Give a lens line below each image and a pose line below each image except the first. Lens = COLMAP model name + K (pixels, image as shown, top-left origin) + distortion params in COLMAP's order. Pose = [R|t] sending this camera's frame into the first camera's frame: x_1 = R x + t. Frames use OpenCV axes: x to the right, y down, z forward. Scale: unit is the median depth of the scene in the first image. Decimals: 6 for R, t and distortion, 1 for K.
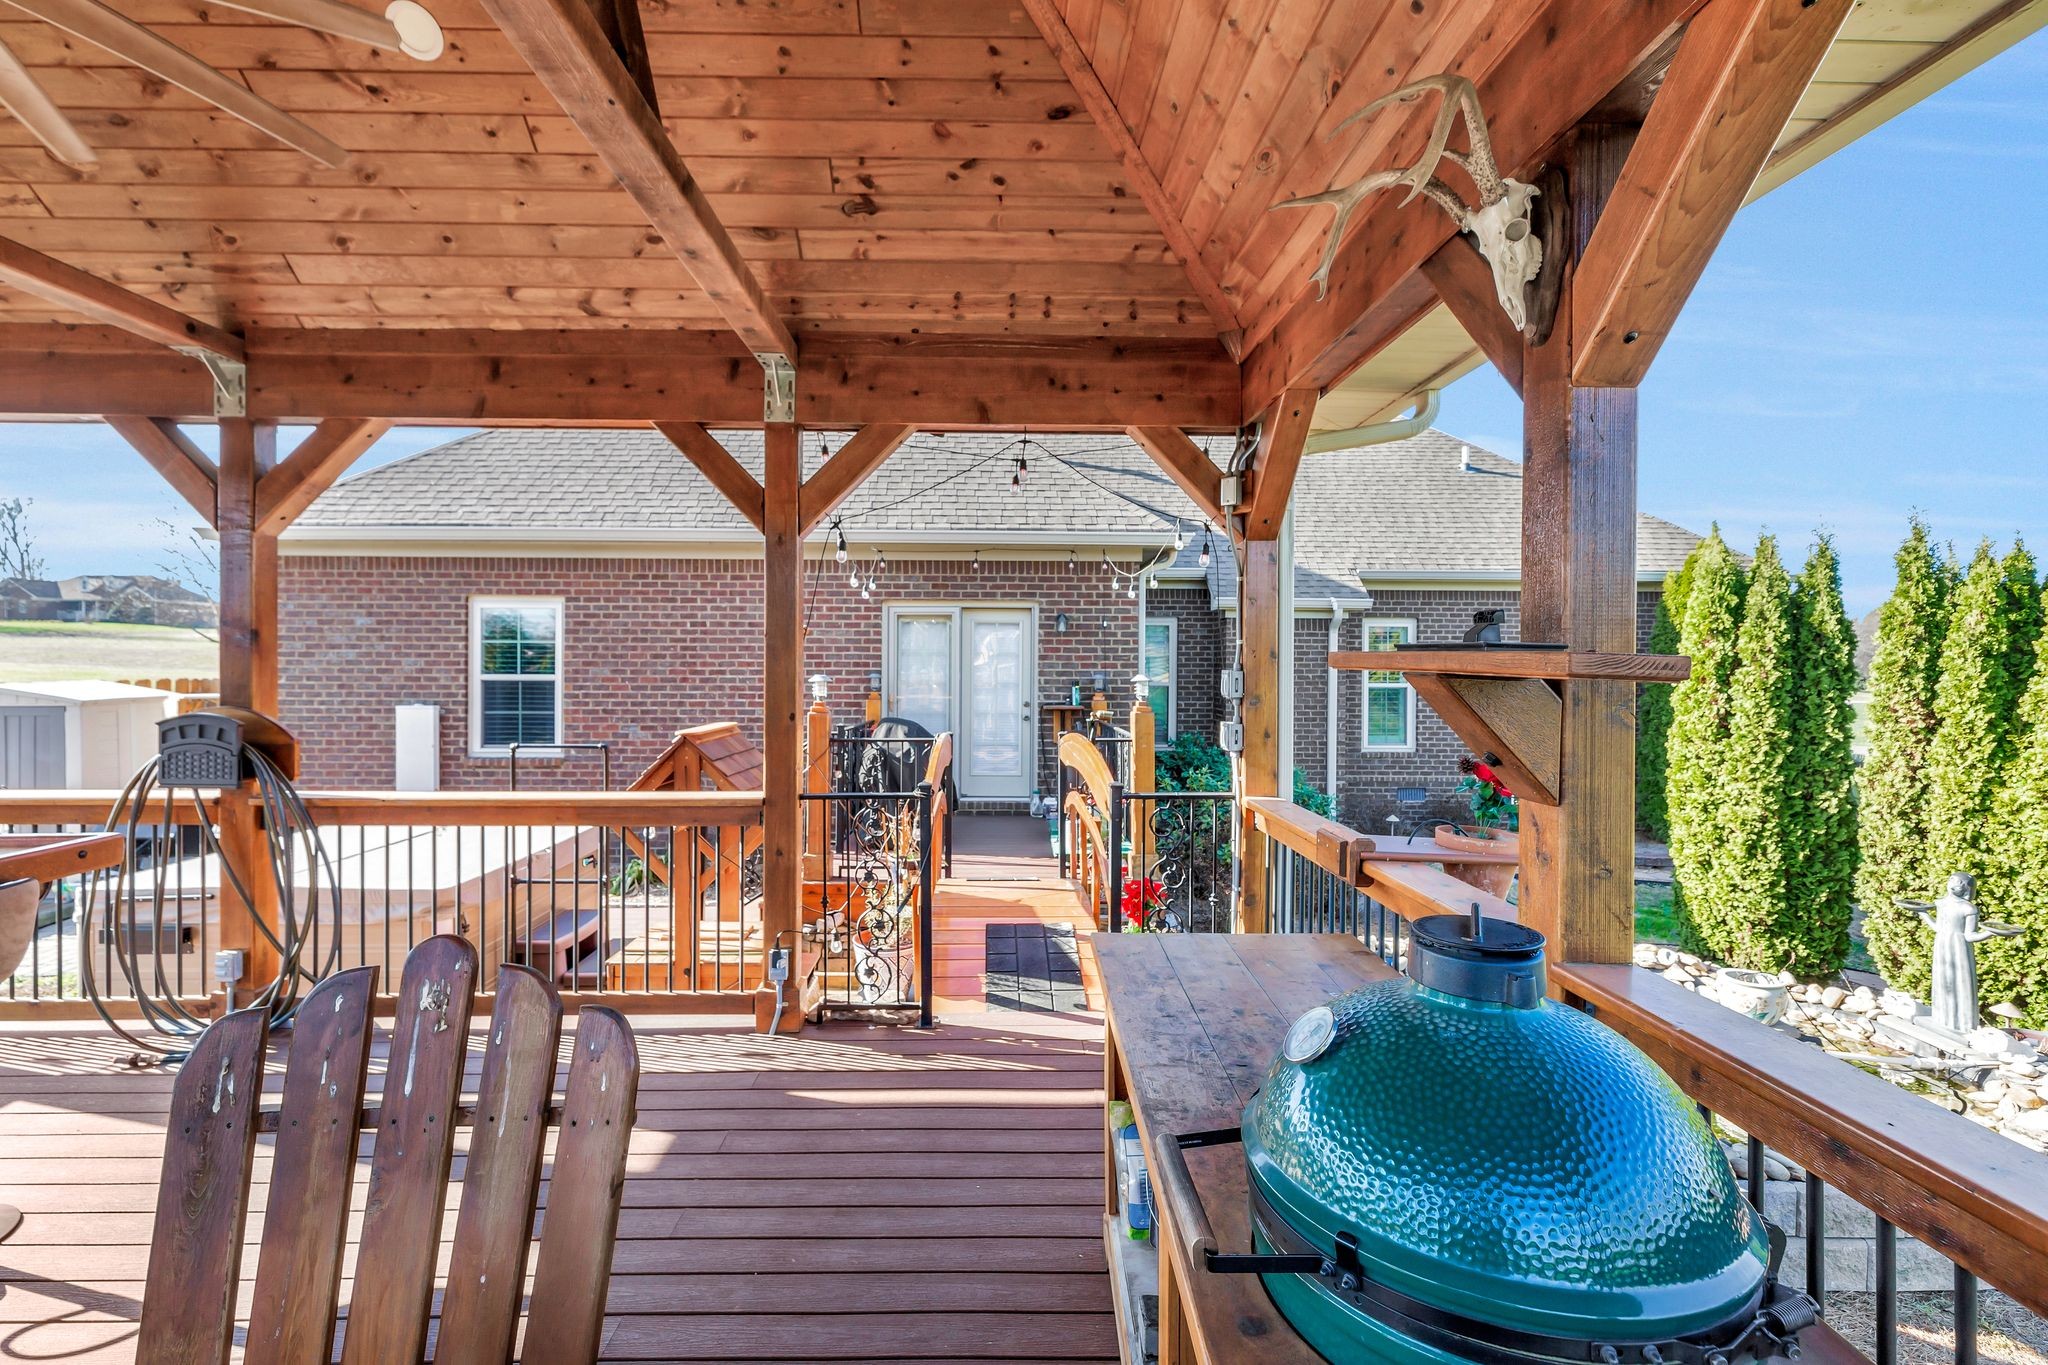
lens RADIAL K [[930.5, 0, 1018.1], [0, 930.5, 676.2], [0, 0, 1]] dist [0.004168, -0.000744]
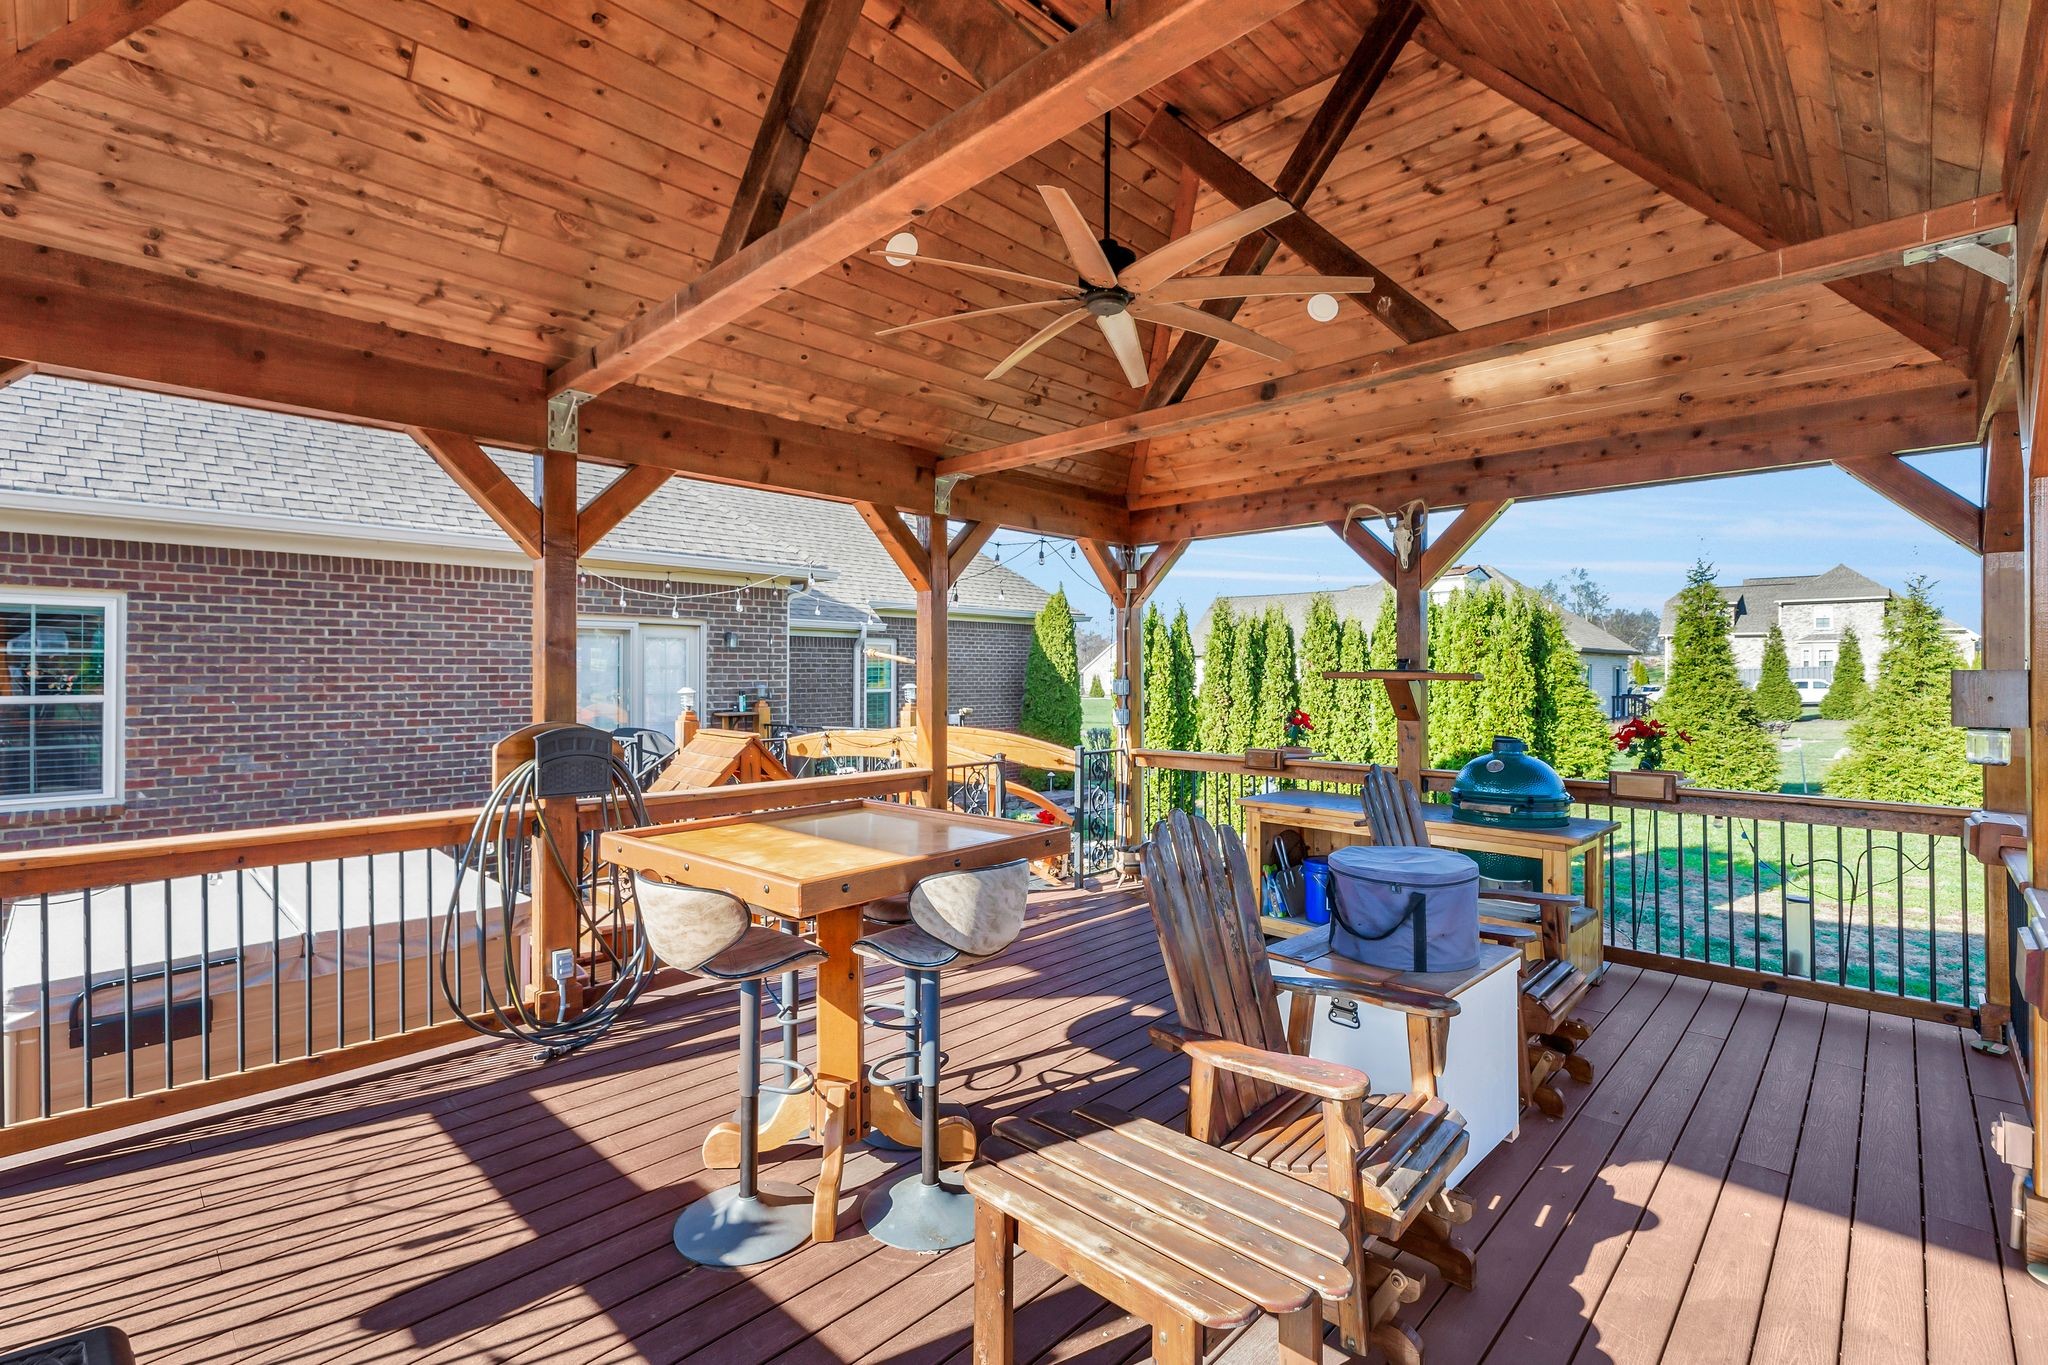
lens RADIAL K [[930.5, 0, 1020.9], [0, 930.5, 671.1], [0, 0, 1]] dist [0.004168, -0.000744]
pose [[0.702521, -0.002938, 0.711657, -0.515448], [0.014548, 0.999842, -0.010234, -0.002244], [-0.711514, 0.017543, 0.702453, -0.052995]]
